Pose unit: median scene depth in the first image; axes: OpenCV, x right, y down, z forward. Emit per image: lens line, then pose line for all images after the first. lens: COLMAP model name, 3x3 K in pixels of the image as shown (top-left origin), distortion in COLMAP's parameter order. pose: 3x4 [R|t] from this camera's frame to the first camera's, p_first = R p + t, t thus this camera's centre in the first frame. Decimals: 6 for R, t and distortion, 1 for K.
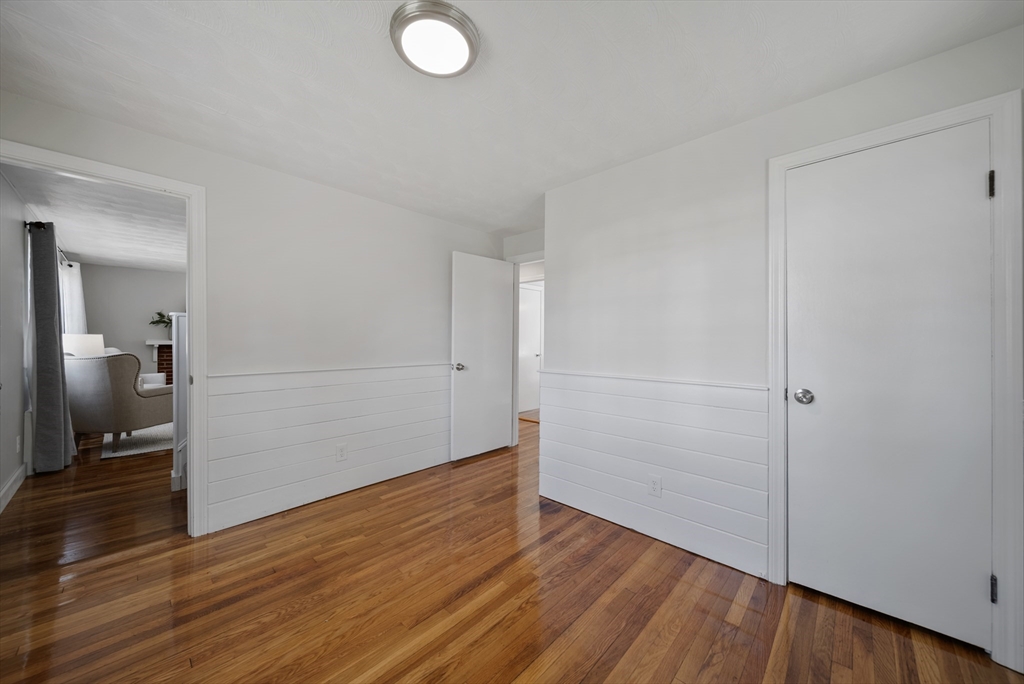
lens RADIAL K [[368.6, 0, 512.0], [0, 368.6, 342.0], [0, 0, 1]] dist [-0.000496, -0.000046]
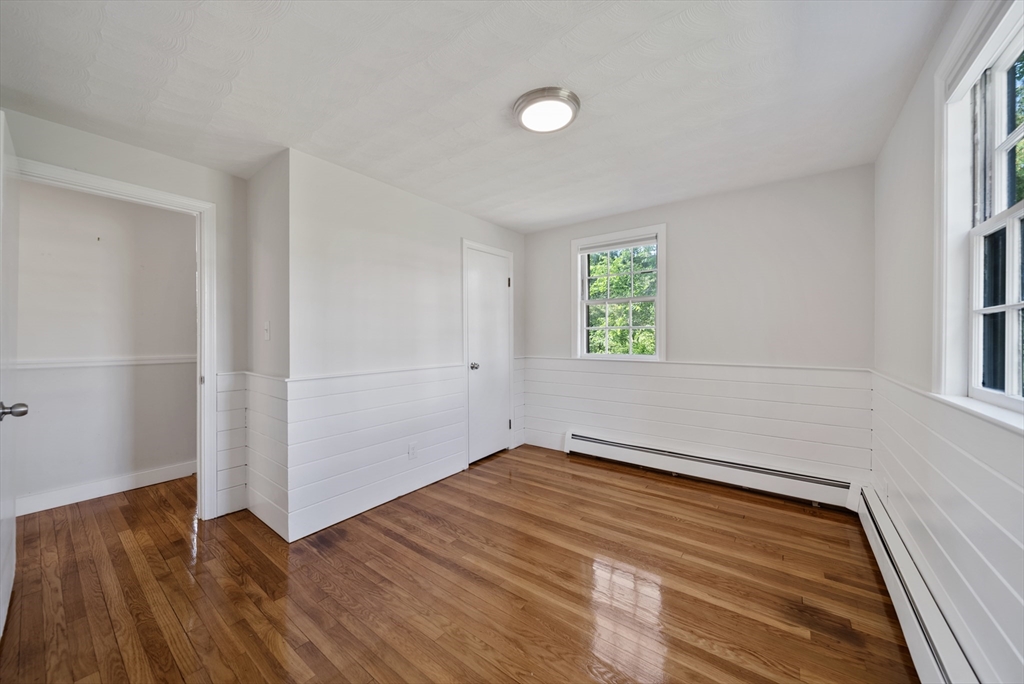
lens RADIAL K [[366.8, 0, 515.4], [0, 366.8, 338.0], [0, 0, 1]] dist [-0.000482, -0.000051]
pose [[-0.121507, -0.008440, 0.992555, -1.062079], [0.011407, 0.999886, 0.009899, -0.017509], [-0.992525, 0.012525, -0.121396, 0.905156]]
